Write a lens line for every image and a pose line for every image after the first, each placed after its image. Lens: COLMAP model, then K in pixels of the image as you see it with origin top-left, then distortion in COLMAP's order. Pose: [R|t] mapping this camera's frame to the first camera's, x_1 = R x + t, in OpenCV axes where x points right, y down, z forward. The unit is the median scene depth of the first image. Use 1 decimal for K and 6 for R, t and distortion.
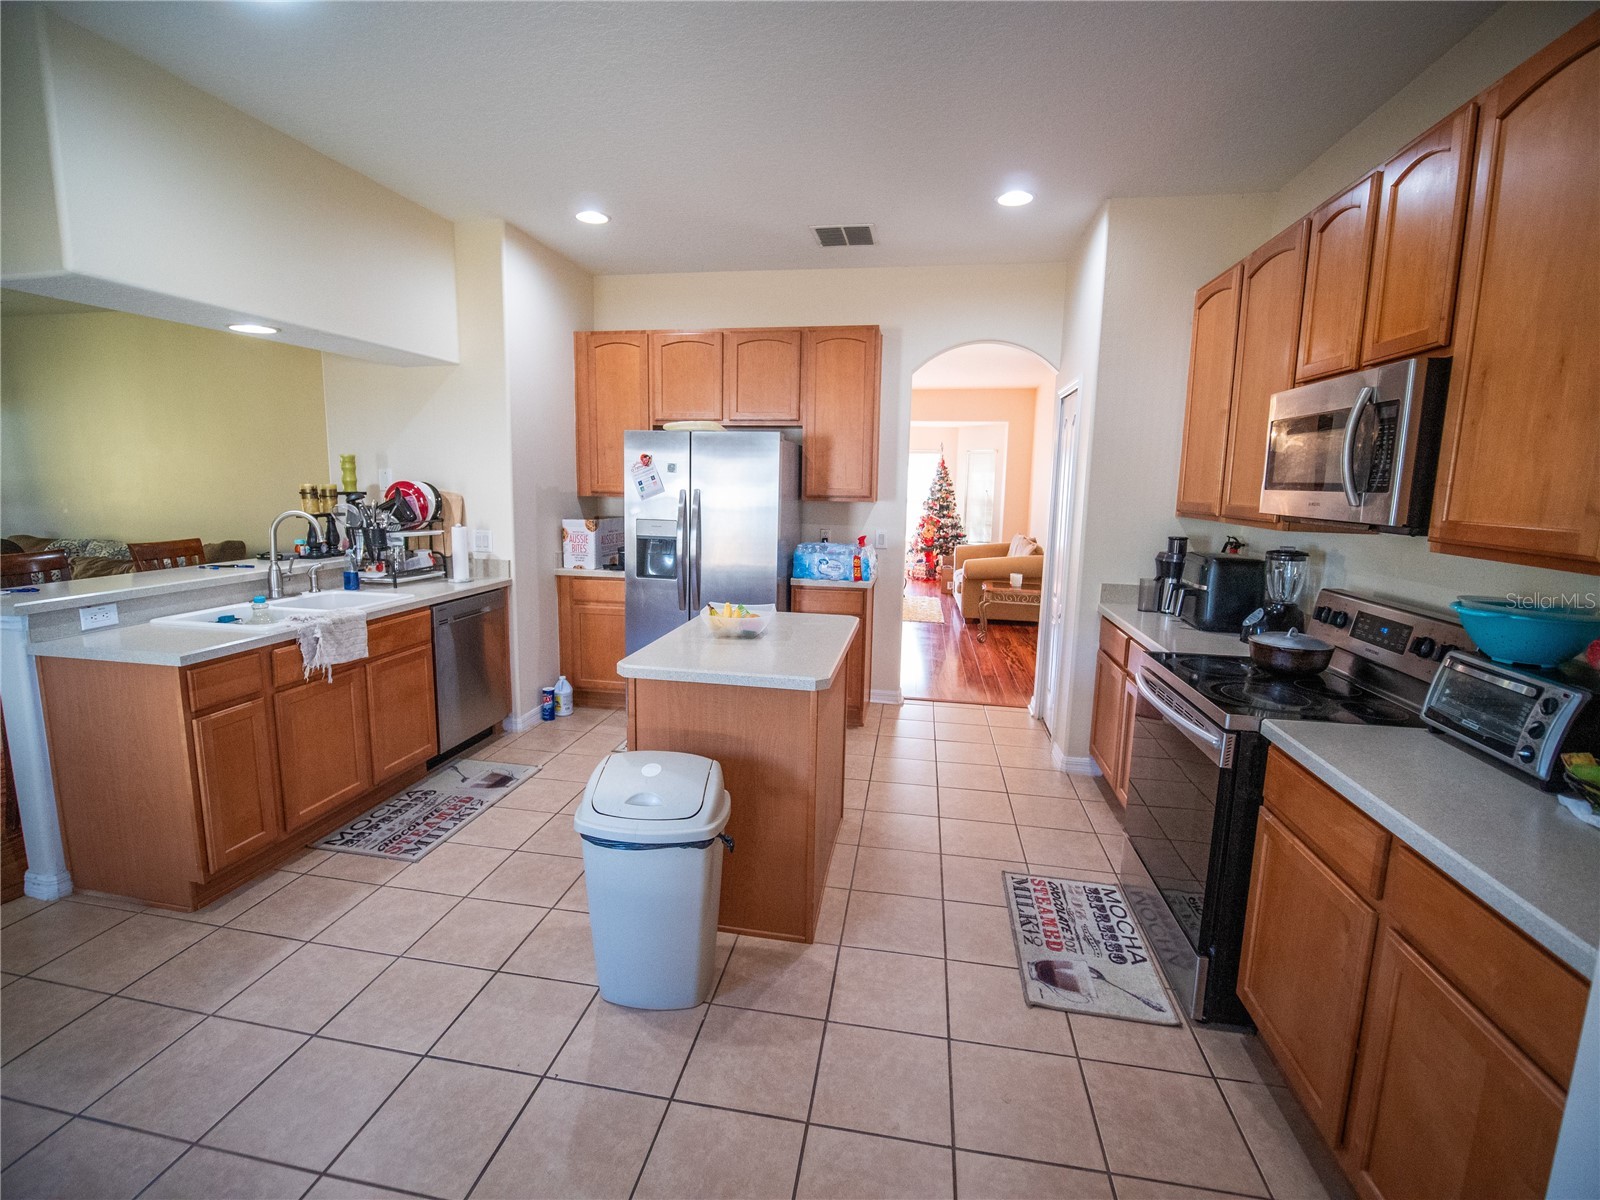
lens RADIAL K [[725.5, 0, 790.3], [0, 725.5, 585.8], [0, 0, 1]] dist [-0.015946, -0.001537]
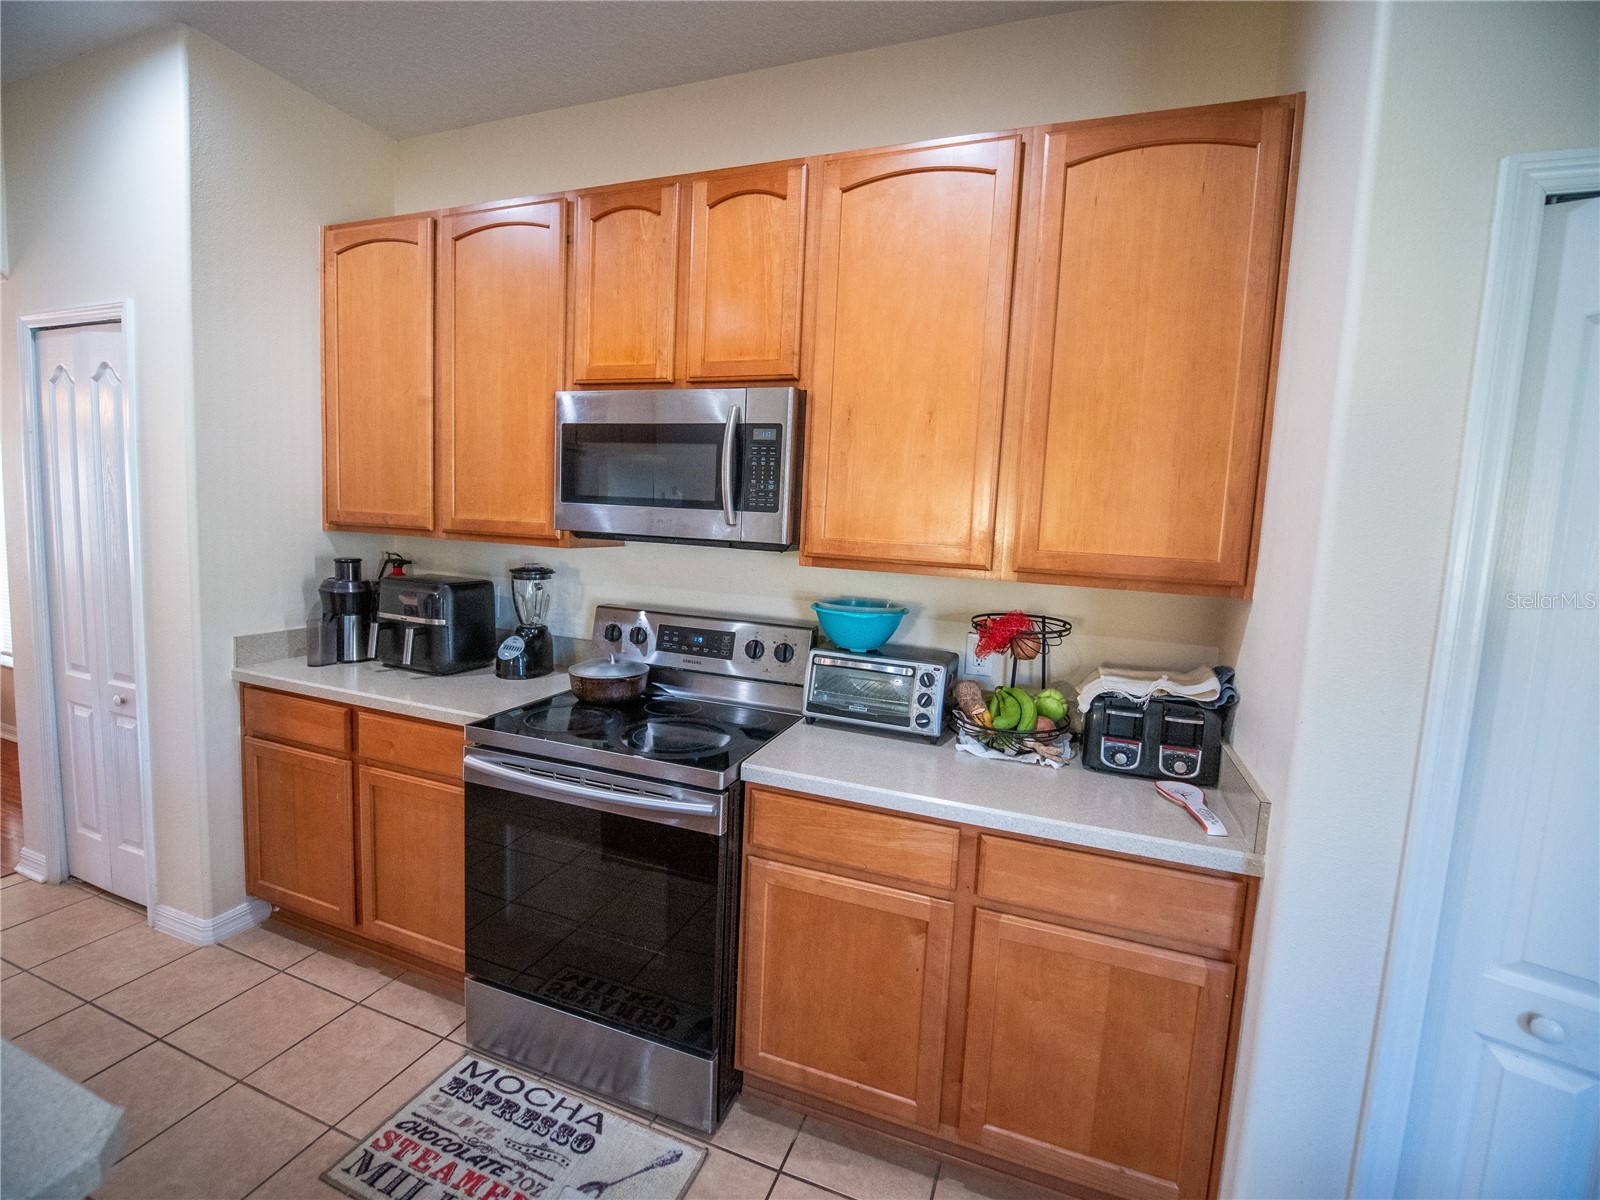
lens RADIAL K [[725.5, 0, 790.3], [0, 725.5, 585.8], [0, 0, 1]] dist [-0.015946, -0.001537]
pose [[0.187554, -0.108338, 0.976262, -0.153047], [0.099973, 0.990843, 0.090750, -0.088278], [-0.977154, 0.080579, 0.196667, 0.585653]]
